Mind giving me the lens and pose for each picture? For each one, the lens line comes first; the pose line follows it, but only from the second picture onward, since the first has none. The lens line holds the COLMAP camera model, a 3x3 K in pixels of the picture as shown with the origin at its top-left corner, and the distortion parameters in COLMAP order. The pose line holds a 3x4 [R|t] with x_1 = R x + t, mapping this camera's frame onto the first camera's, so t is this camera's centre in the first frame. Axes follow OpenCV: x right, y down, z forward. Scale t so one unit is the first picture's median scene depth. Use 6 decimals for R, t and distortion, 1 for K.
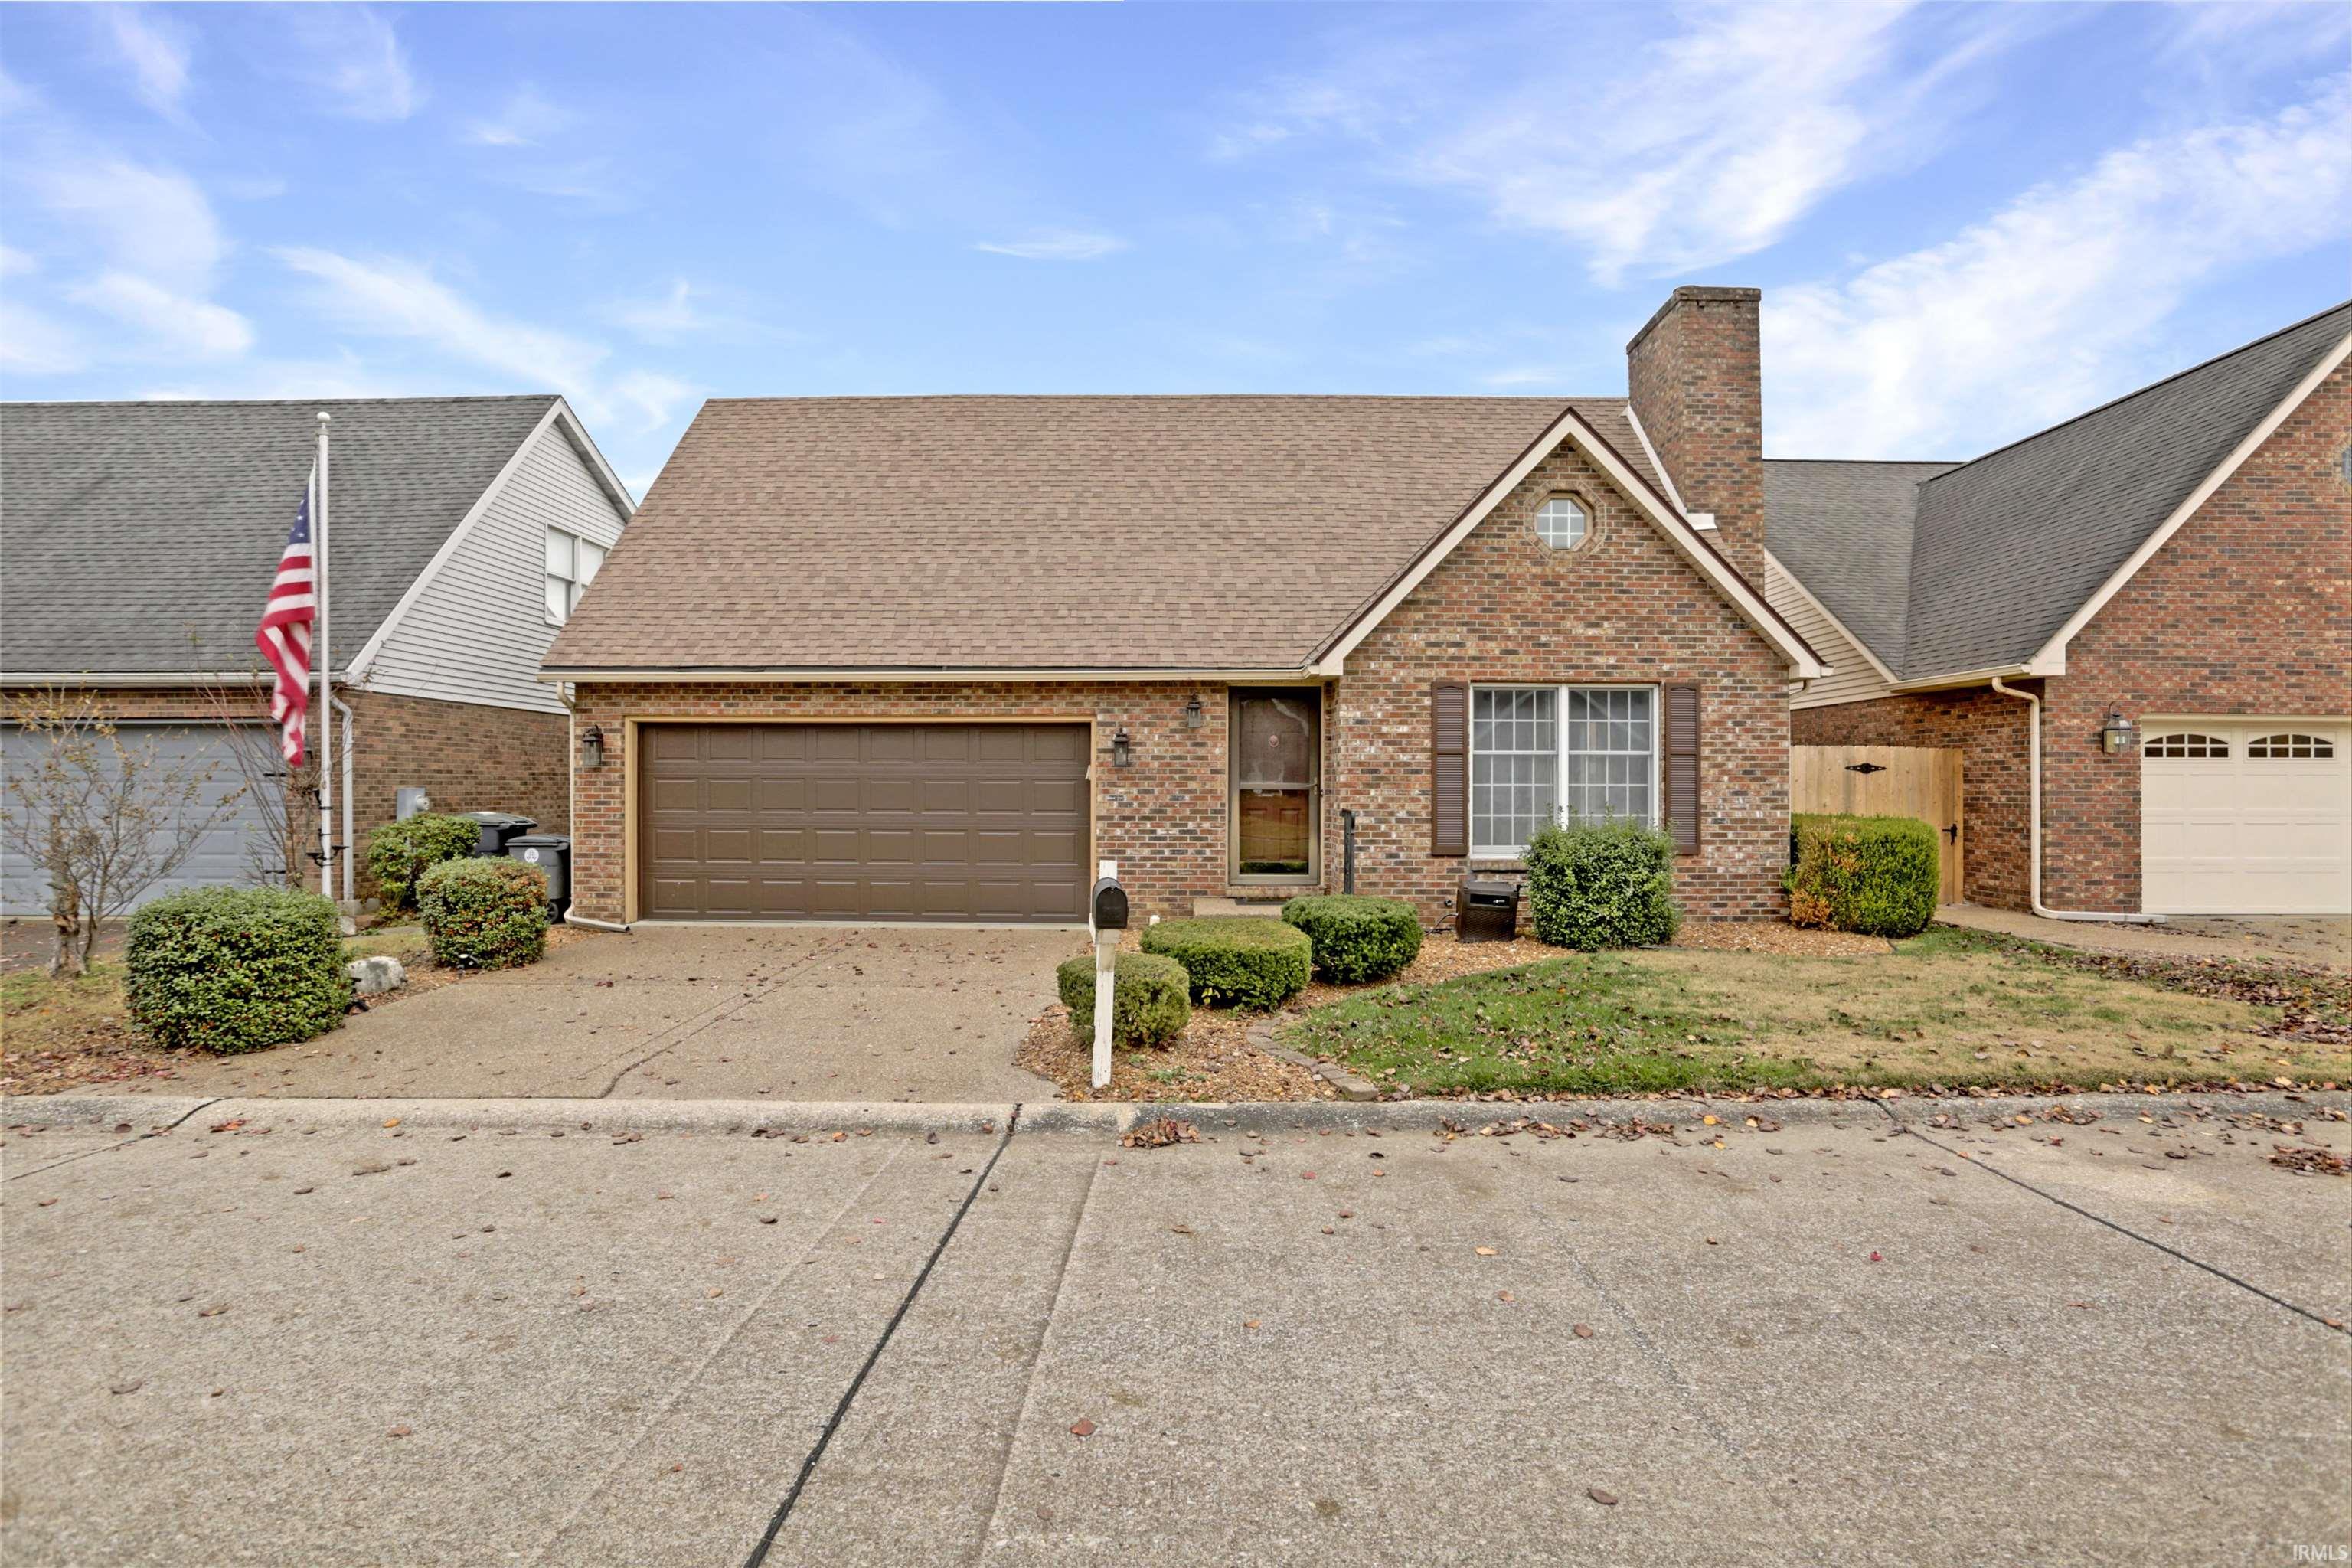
lens RADIAL K [[1163.0, 0, 1185.1], [0, 1163.0, 789.6], [0, 0, 1]] dist [-0.064880, 0.021553]
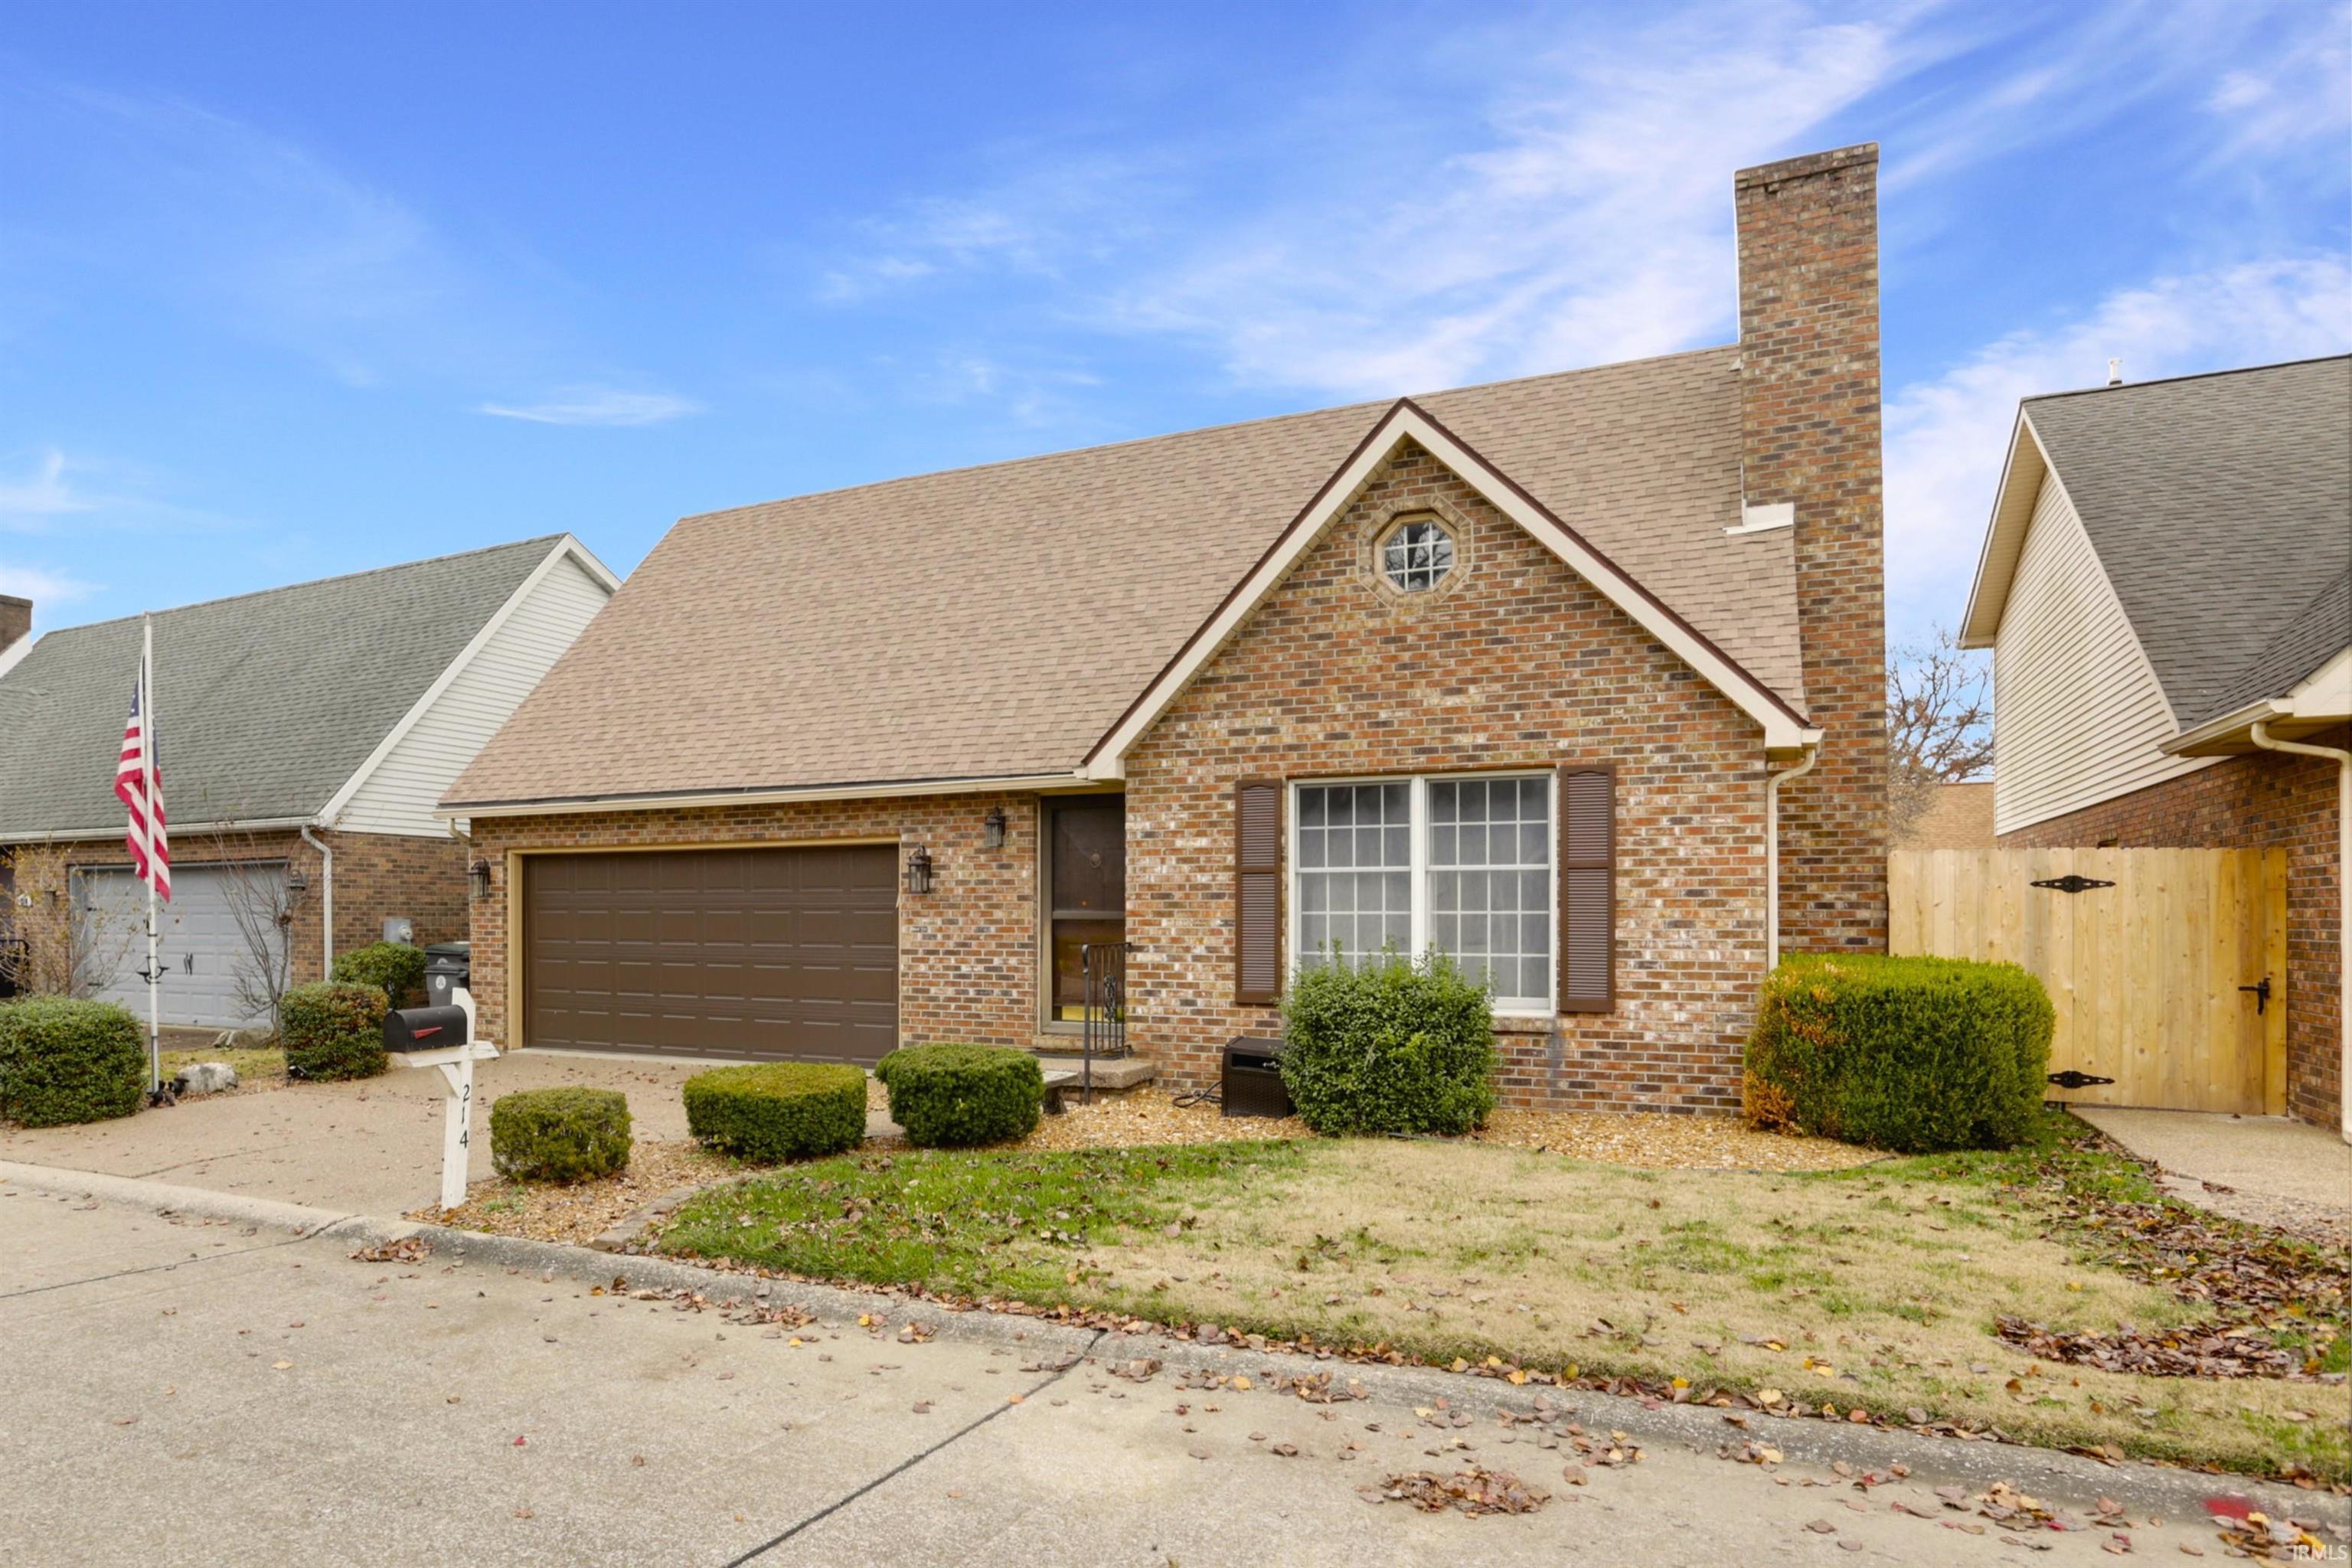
lens RADIAL K [[1436.1, 0, 943.0], [0, 1436.1, 927.2], [0, 0, 1]] dist [-0.065103, 0.023635]
pose [[0.876917, 0.001373, -0.480641, 0.501676], [0.000795, 0.999990, 0.004306, 0.001141], [0.480642, -0.004158, 0.876907, 0.061963]]
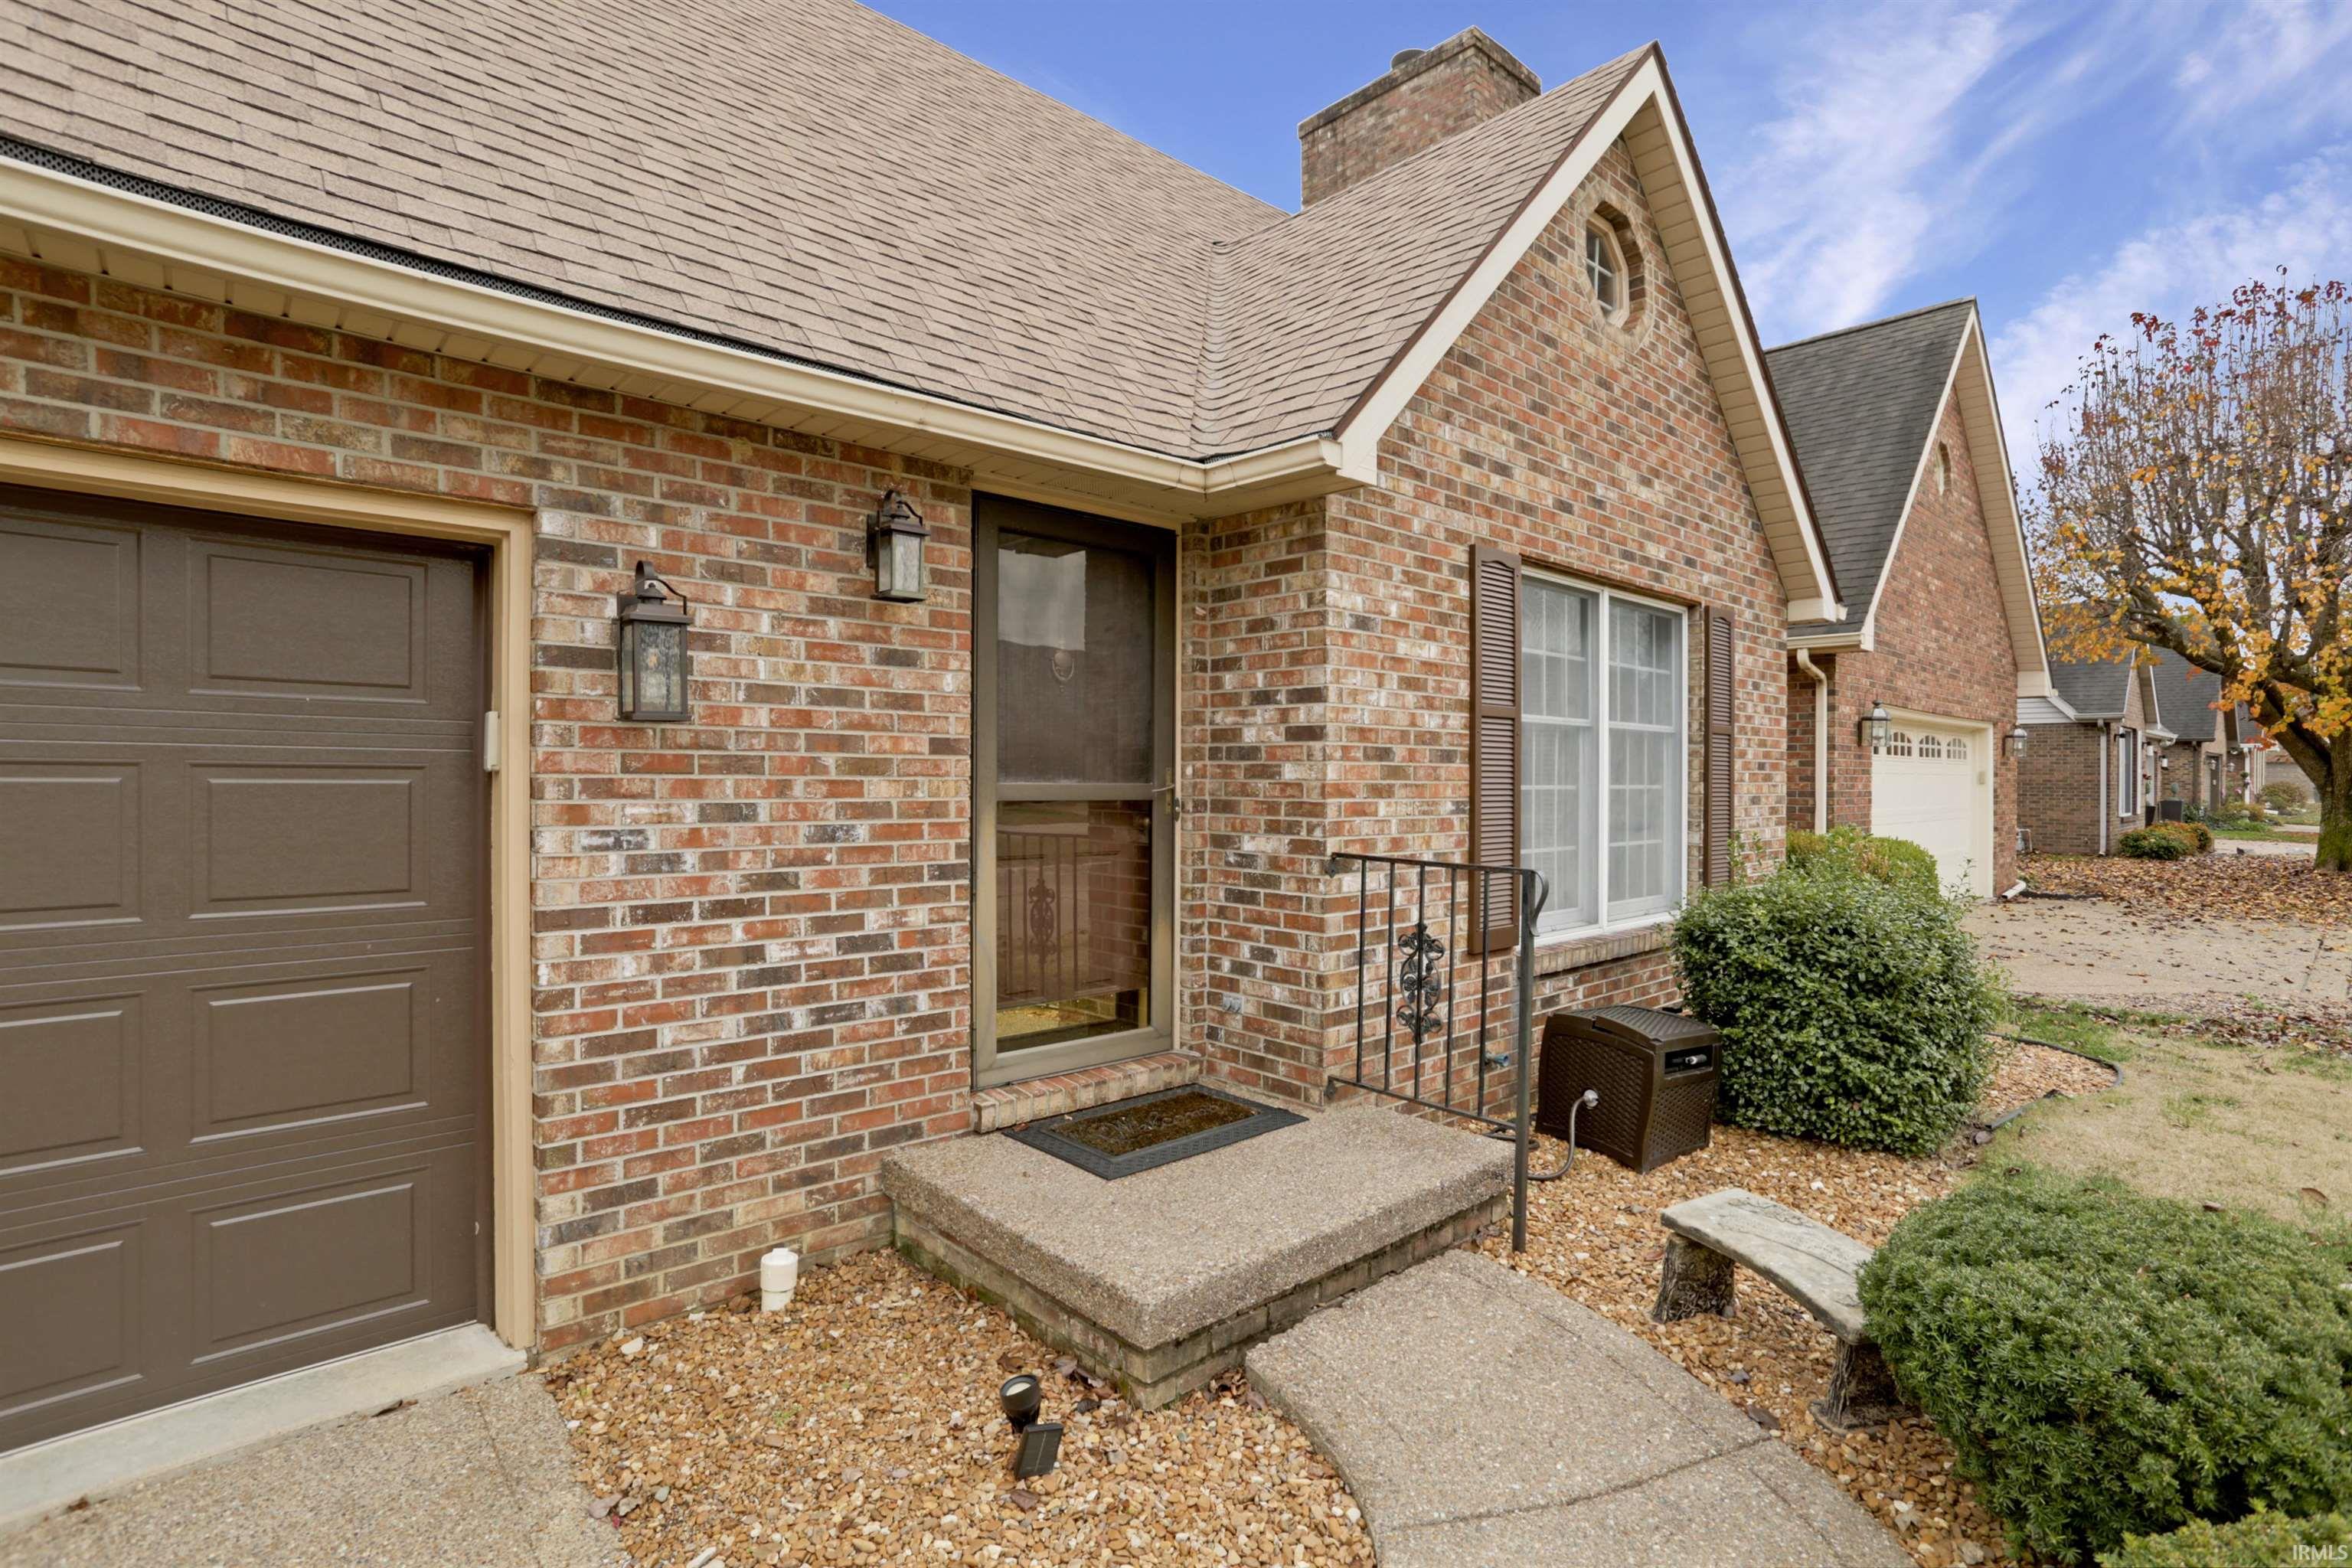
lens RADIAL K [[1163.0, 0, 1207.6], [0, 1163.0, 784.1], [0, 0, 1]] dist [-0.064880, 0.021553]
pose [[0.723547, -0.000612, 0.690275, -0.148350], [-0.003268, 0.999985, 0.004312, -0.007091], [-0.690268, -0.005375, 0.723534, 0.759064]]
